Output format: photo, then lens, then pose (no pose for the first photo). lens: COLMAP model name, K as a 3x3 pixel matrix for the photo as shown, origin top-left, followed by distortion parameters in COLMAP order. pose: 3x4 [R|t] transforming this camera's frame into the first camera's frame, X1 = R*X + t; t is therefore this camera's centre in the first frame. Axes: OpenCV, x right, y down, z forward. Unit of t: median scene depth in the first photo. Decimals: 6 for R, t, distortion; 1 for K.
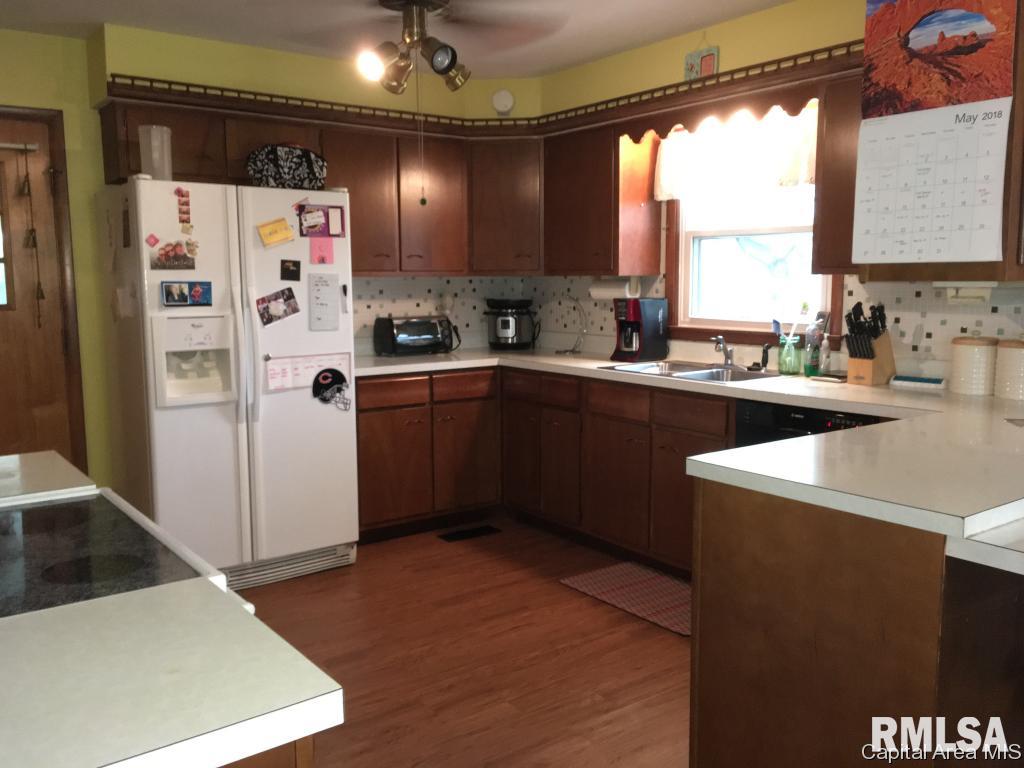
lens RADIAL K [[874.9, 0, 512.0], [0, 874.9, 384.0], [0, 0, 1]] dist [0.078147, -0.101533]
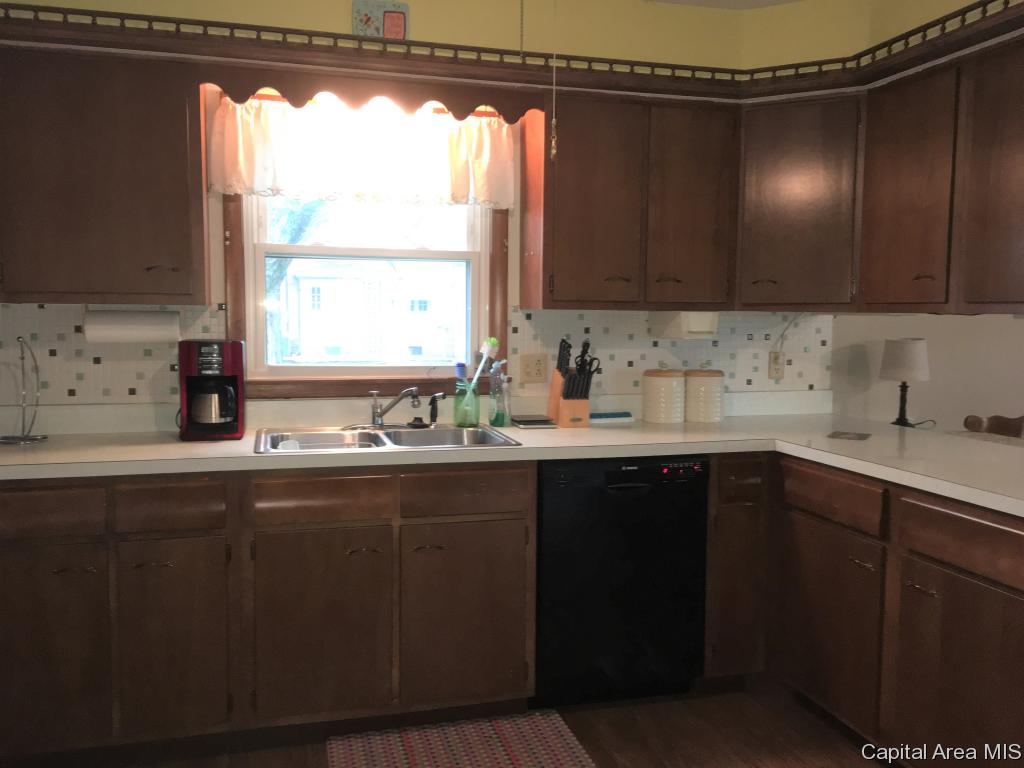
lens RADIAL K [[874.9, 0, 512.0], [0, 874.9, 384.0], [0, 0, 1]] dist [0.078147, -0.101533]
pose [[0.364373, -0.066340, 0.928887, -0.463110], [0.105527, 0.993976, 0.029594, -0.075294], [-0.925255, 0.087239, 0.369179, 0.681332]]
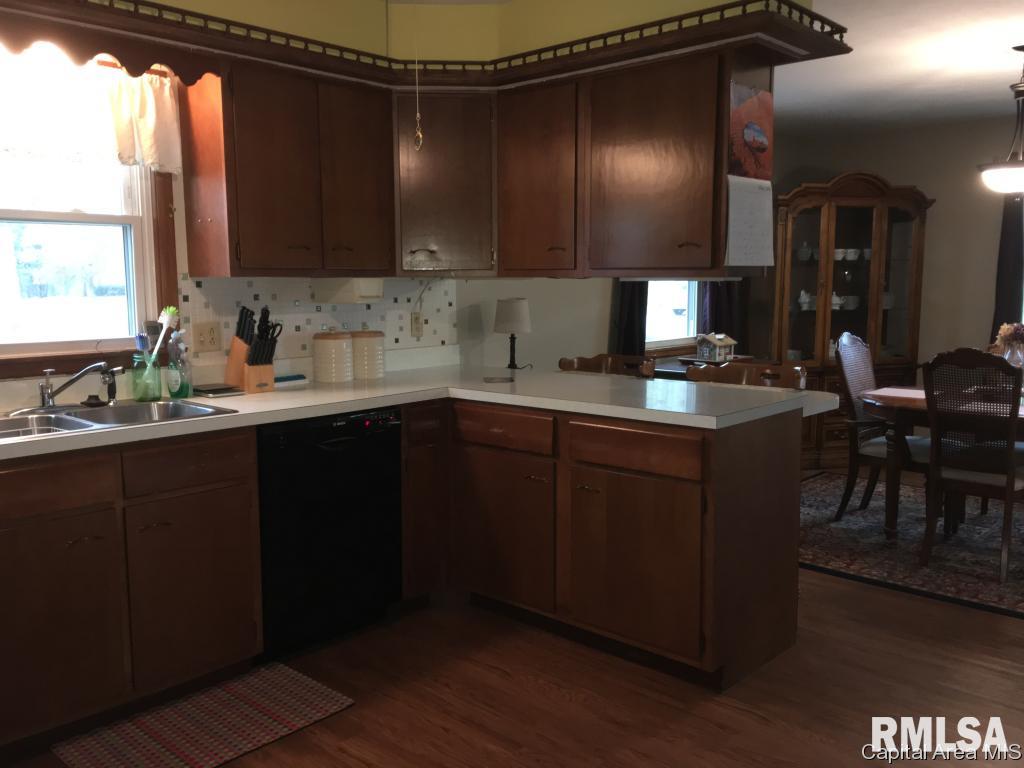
lens RADIAL K [[892.3, 0, 512.0], [0, 892.3, 384.0], [0, 0, 1]] dist [0.091619, -0.080808]
pose [[-0.182273, -0.111085, 0.976953, -0.573298], [0.128773, 0.982342, 0.135723, -0.100014], [-0.974779, 0.150543, -0.164749, 0.851017]]
